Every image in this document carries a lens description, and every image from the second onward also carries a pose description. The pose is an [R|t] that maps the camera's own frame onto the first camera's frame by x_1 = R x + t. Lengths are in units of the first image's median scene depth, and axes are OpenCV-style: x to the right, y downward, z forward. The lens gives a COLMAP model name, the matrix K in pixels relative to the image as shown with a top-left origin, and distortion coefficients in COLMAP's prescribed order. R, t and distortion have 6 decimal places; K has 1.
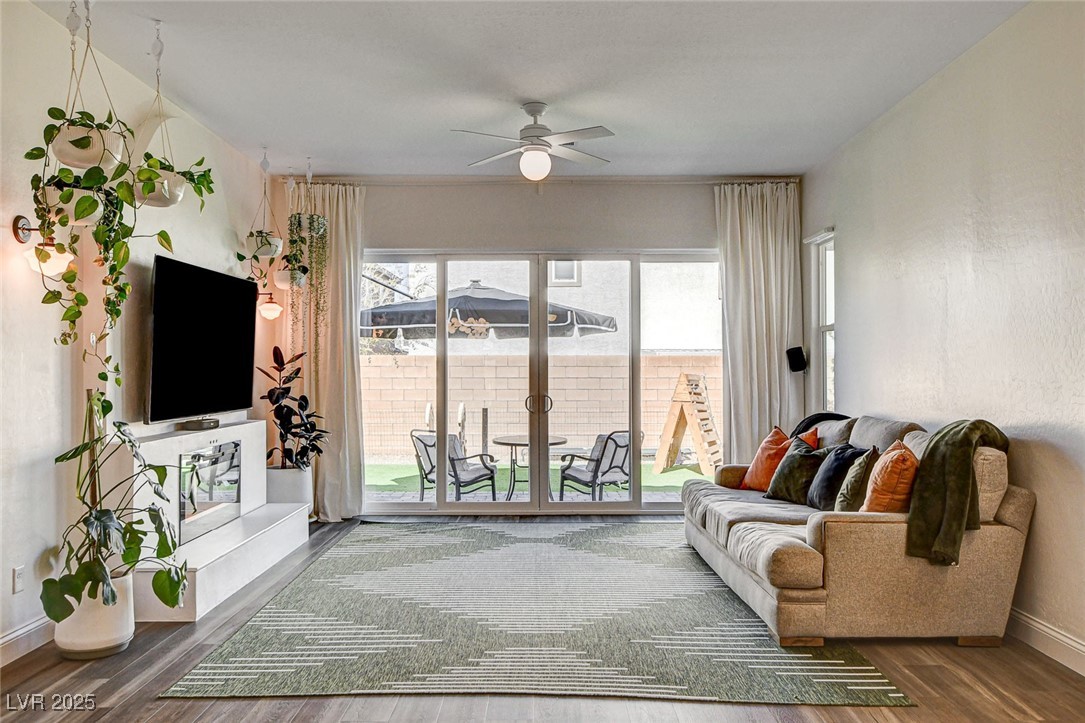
lens RADIAL K [[857.3, 0, 538.5], [0, 857.3, 353.8], [0, 0, 1]] dist [-0.001958, 0.017868]
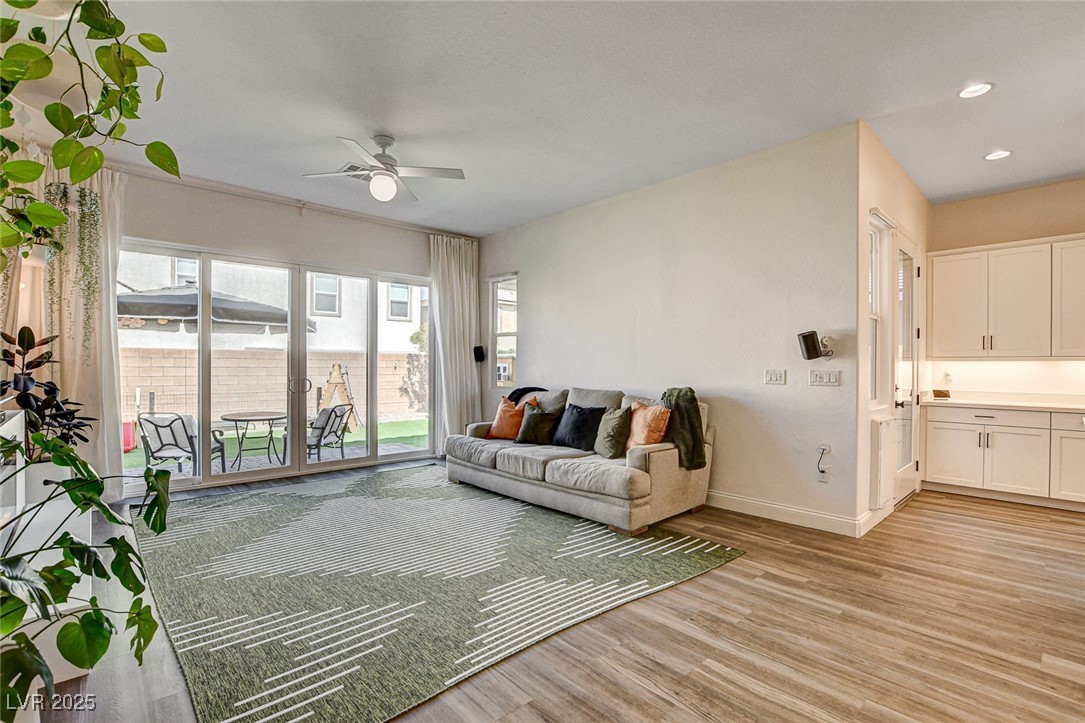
lens RADIAL K [[502.9, 0, 544.2], [0, 502.9, 365.2], [0, 0, 1]] dist [-0.027781, 0.002679]
pose [[0.732297, 0.004785, 0.680969, -0.302778], [-0.019451, 0.999714, 0.013892, 0.015578], [-0.680708, -0.023418, 0.732181, 0.306574]]
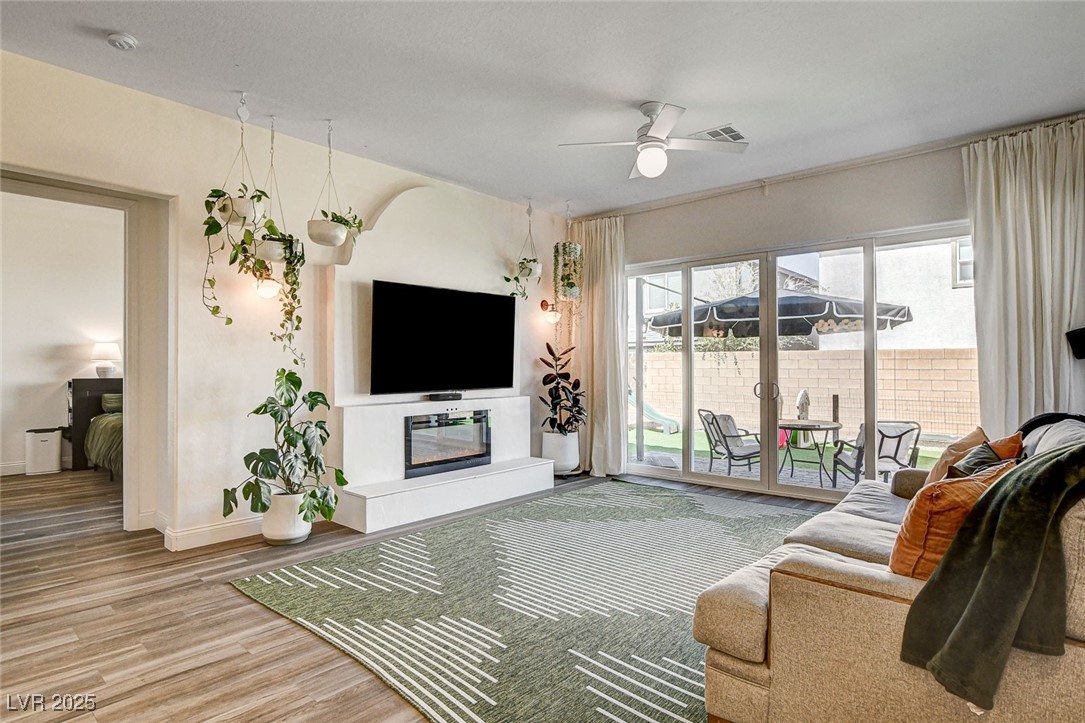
lens RADIAL K [[569.0, 0, 541.4], [0, 569.0, 358.3], [0, 0, 1]] dist [-0.022293, 0.002168]
pose [[0.751286, -0.007695, -0.659932, 0.335144], [0.012399, 0.999920, 0.002456, 0.016177], [0.659860, -0.010028, 0.751322, 0.368397]]
